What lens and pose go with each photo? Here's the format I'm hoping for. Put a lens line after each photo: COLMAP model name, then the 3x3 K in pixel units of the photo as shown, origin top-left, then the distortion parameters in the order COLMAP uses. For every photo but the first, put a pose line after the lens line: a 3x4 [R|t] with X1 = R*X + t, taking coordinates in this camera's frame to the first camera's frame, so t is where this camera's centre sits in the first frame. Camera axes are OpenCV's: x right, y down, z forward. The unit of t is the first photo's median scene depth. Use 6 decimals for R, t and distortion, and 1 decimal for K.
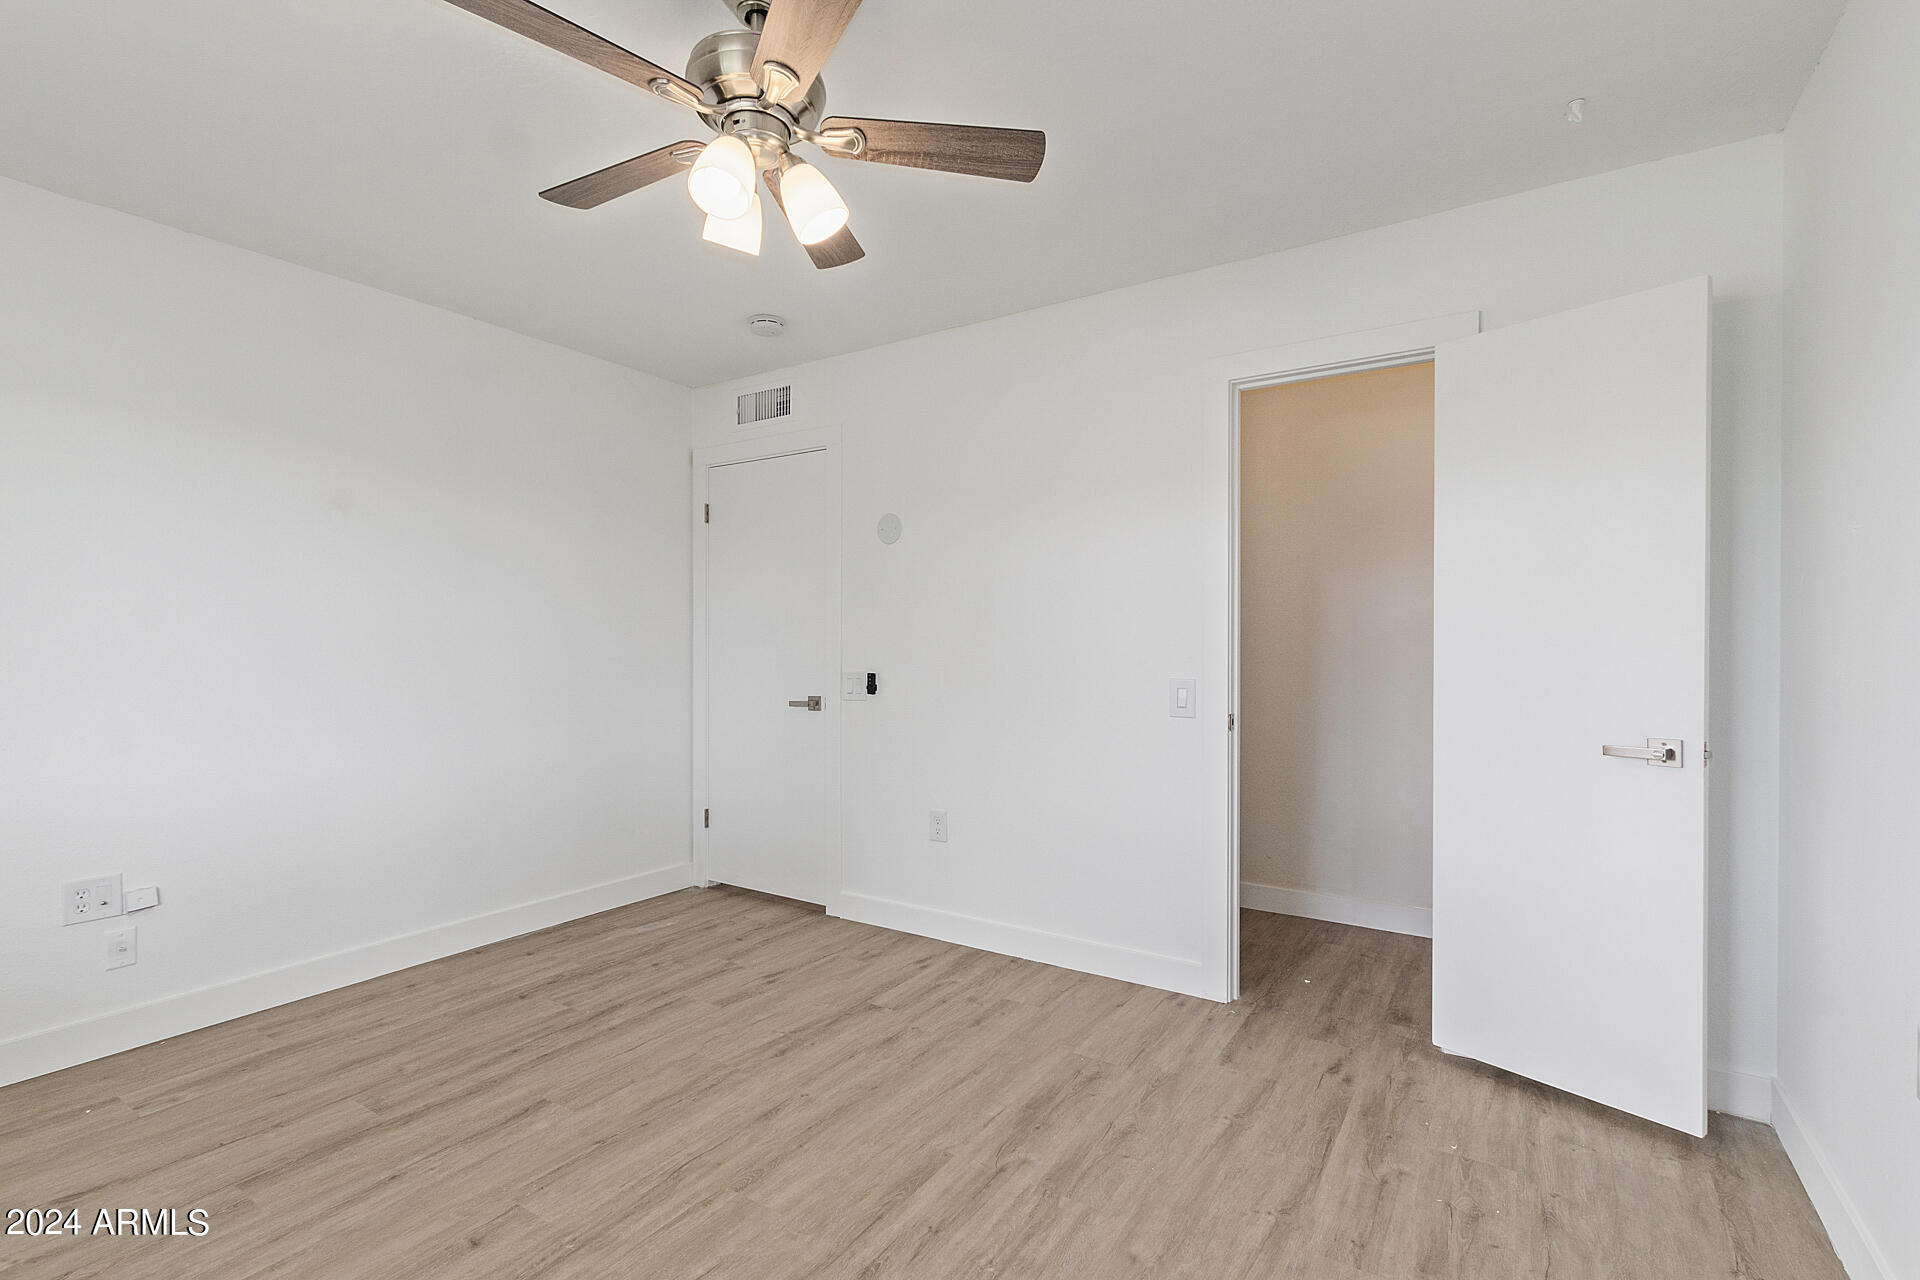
lens RADIAL K [[902.4, 0, 963.9], [0, 902.4, 645.5], [0, 0, 1]] dist [0.001741, -0.000214]
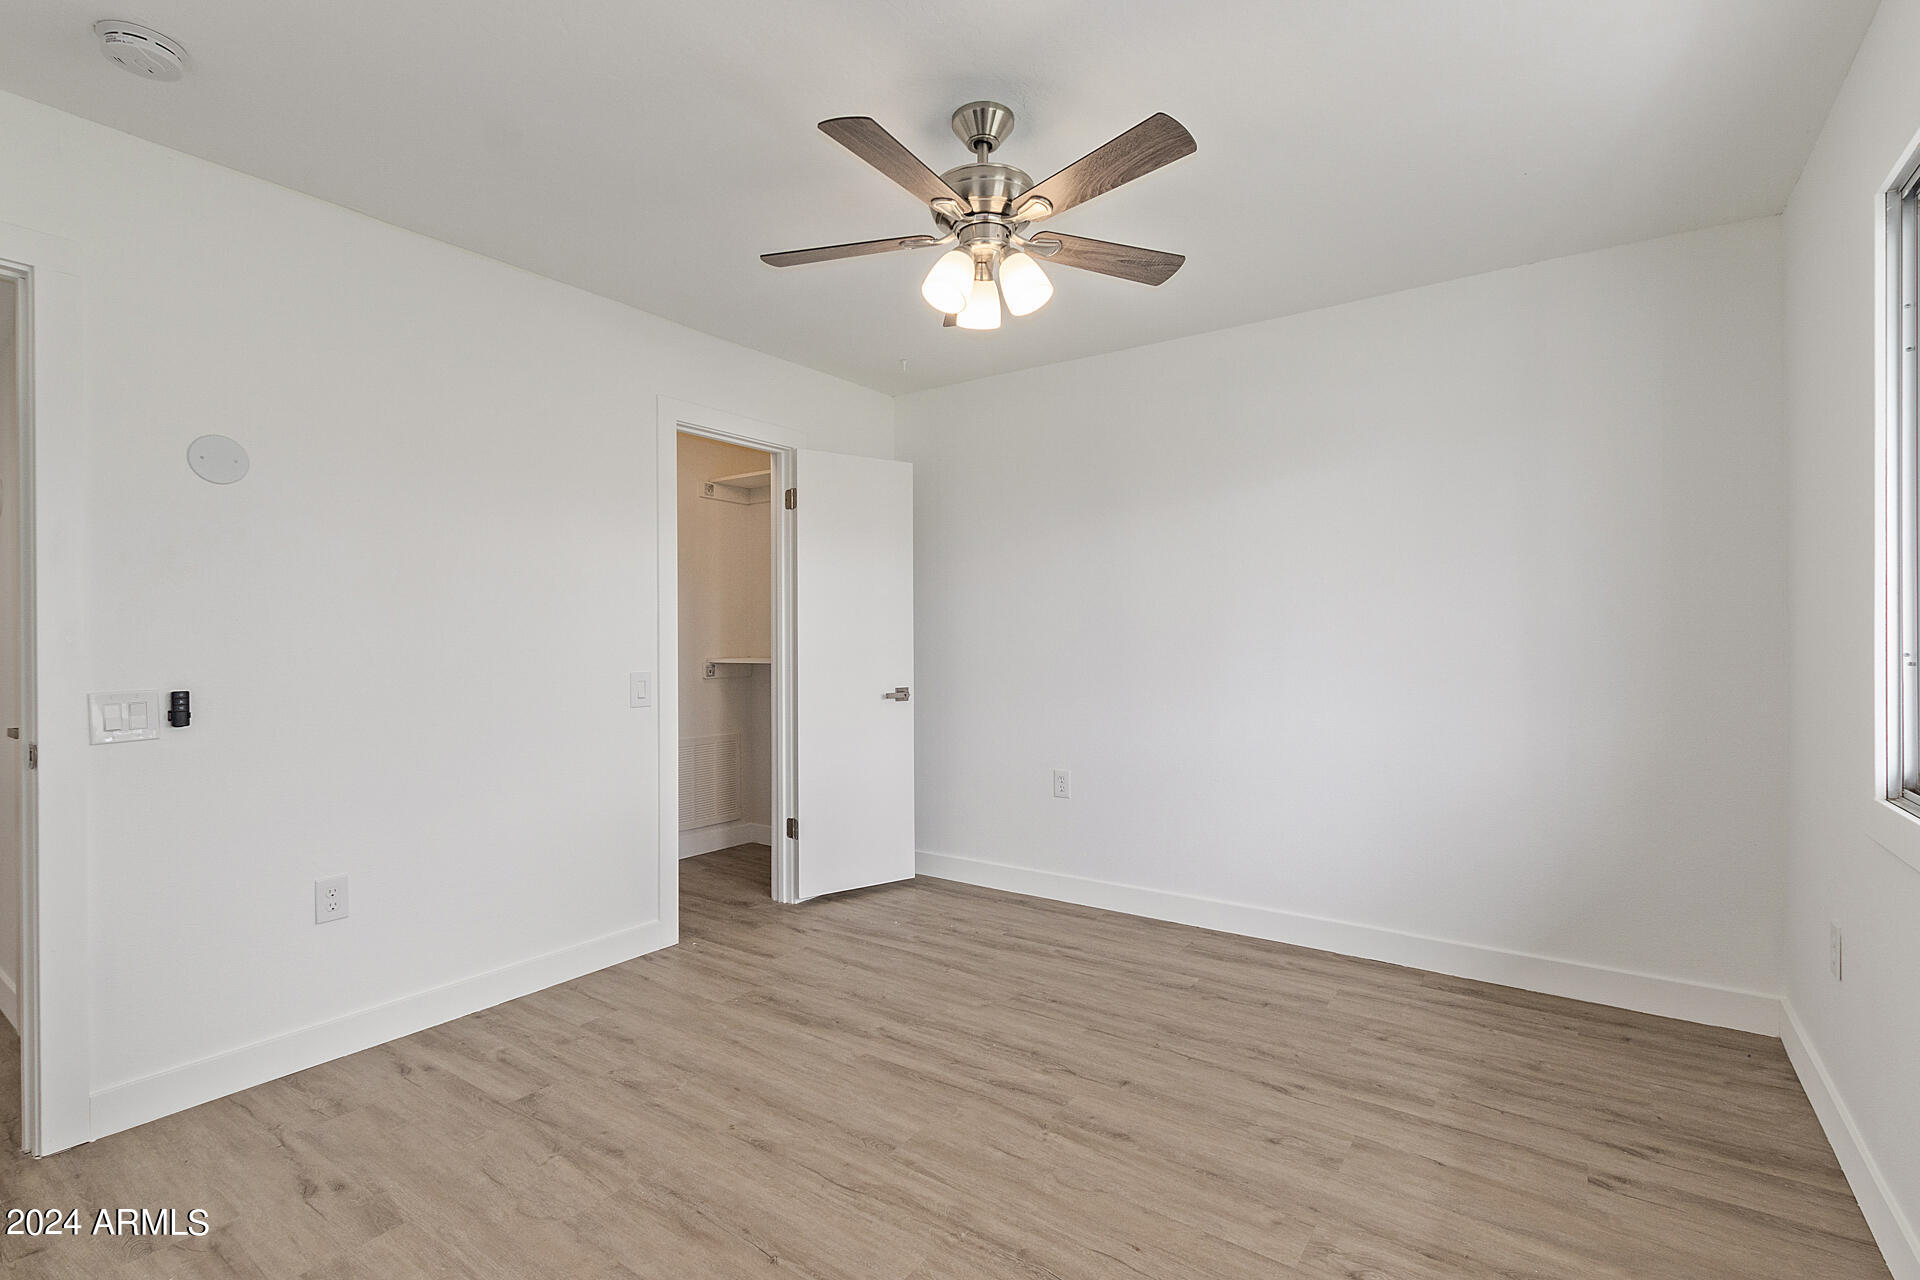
lens RADIAL K [[885.6, 0, 978.2], [0, 885.6, 646.9], [0, 0, 1]] dist [0.000136, -0.000949]
pose [[0.011937, -0.009410, 0.999884, -1.046417], [0.003562, 0.999950, 0.009368, -0.004519], [-0.999922, 0.003449, 0.011970, 0.710021]]
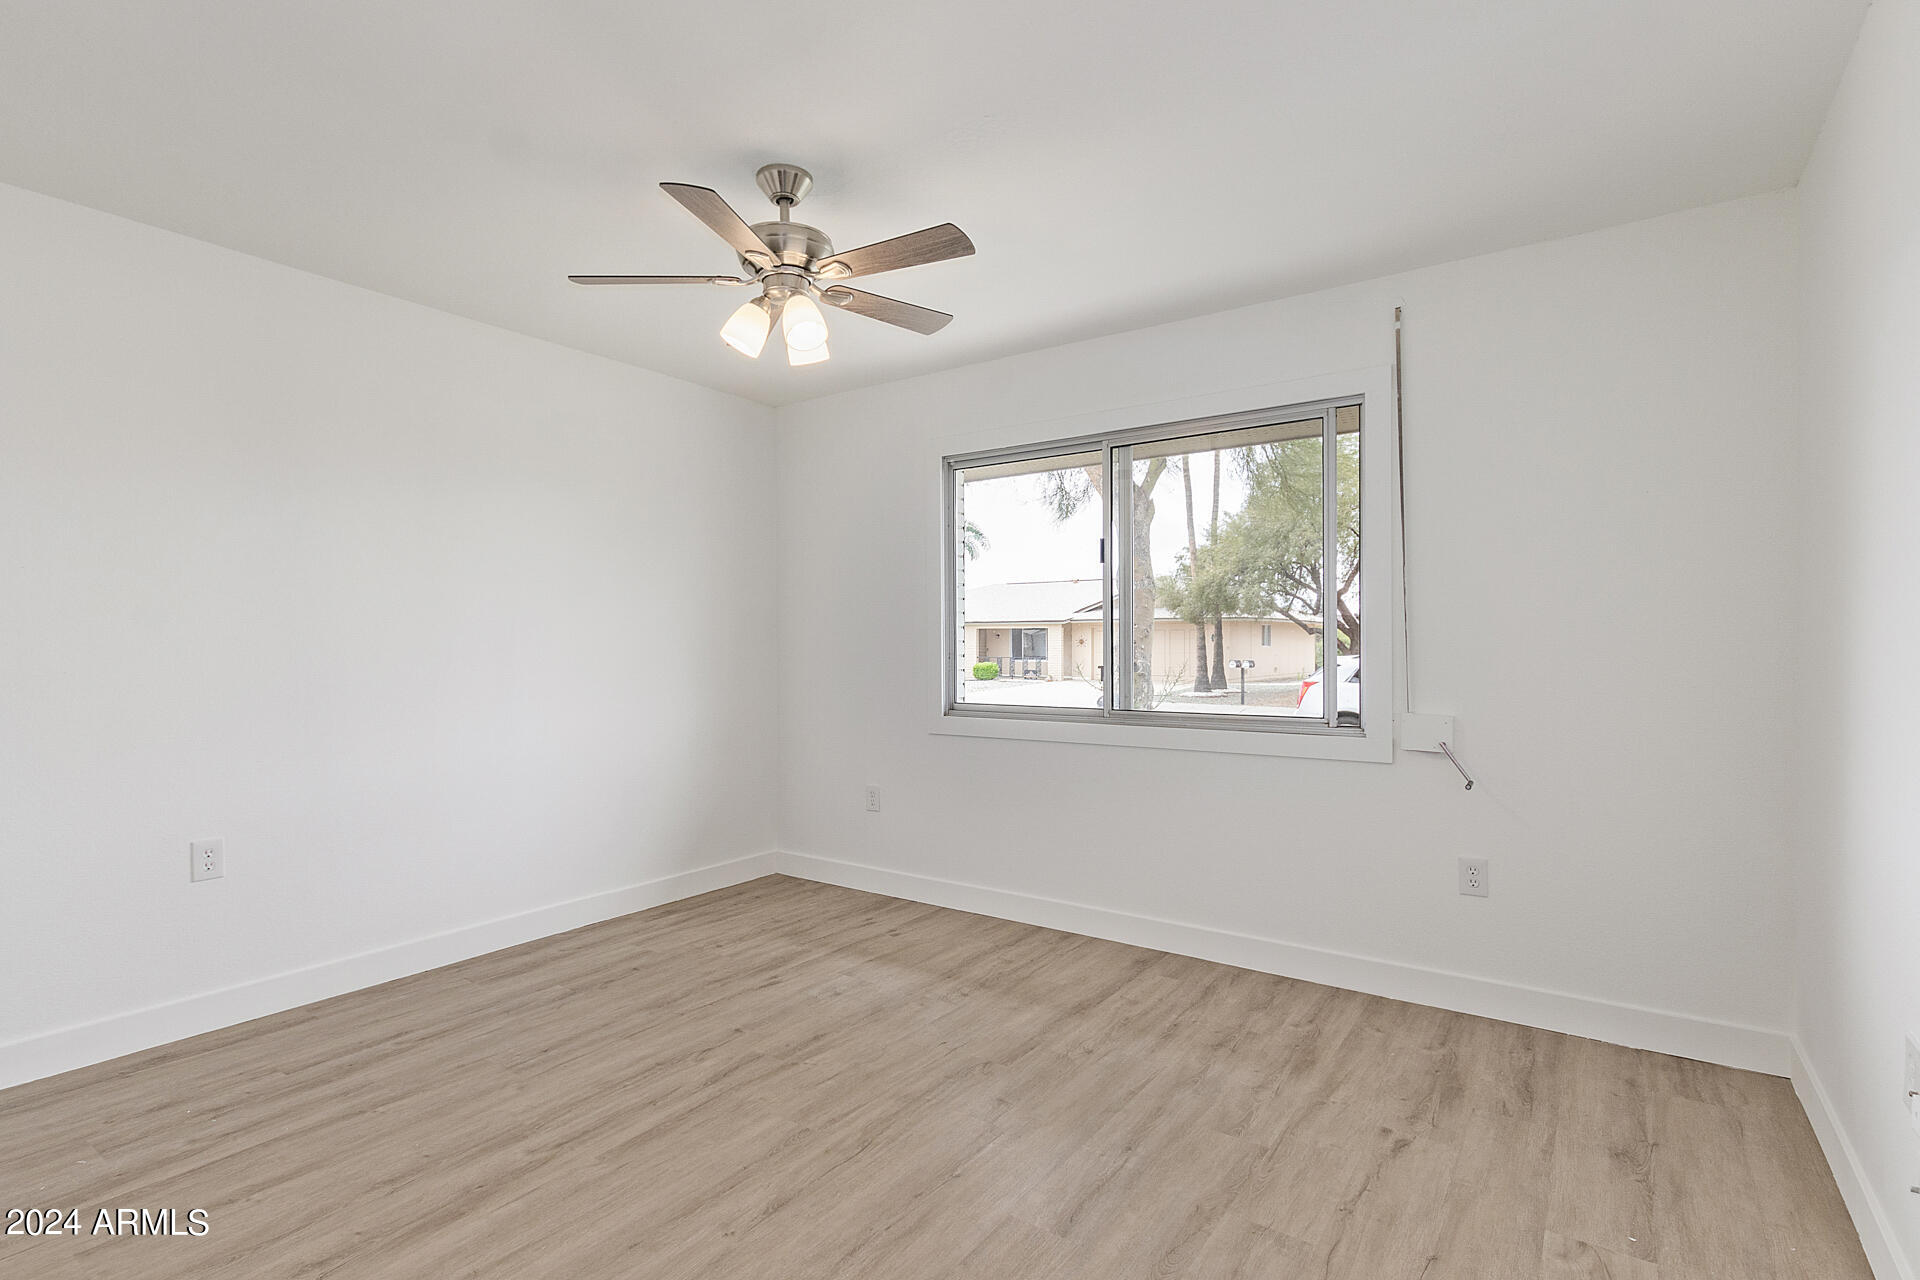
lens RADIAL K [[885.6, 0, 978.2], [0, 885.6, 646.9], [0, 0, 1]] dist [0.000136, -0.000949]
pose [[-0.999939, 0.001579, 0.010954, -0.385041], [0.001608, 0.999995, 0.002696, -0.005485], [-0.010949, 0.002714, -0.999936, 1.695650]]
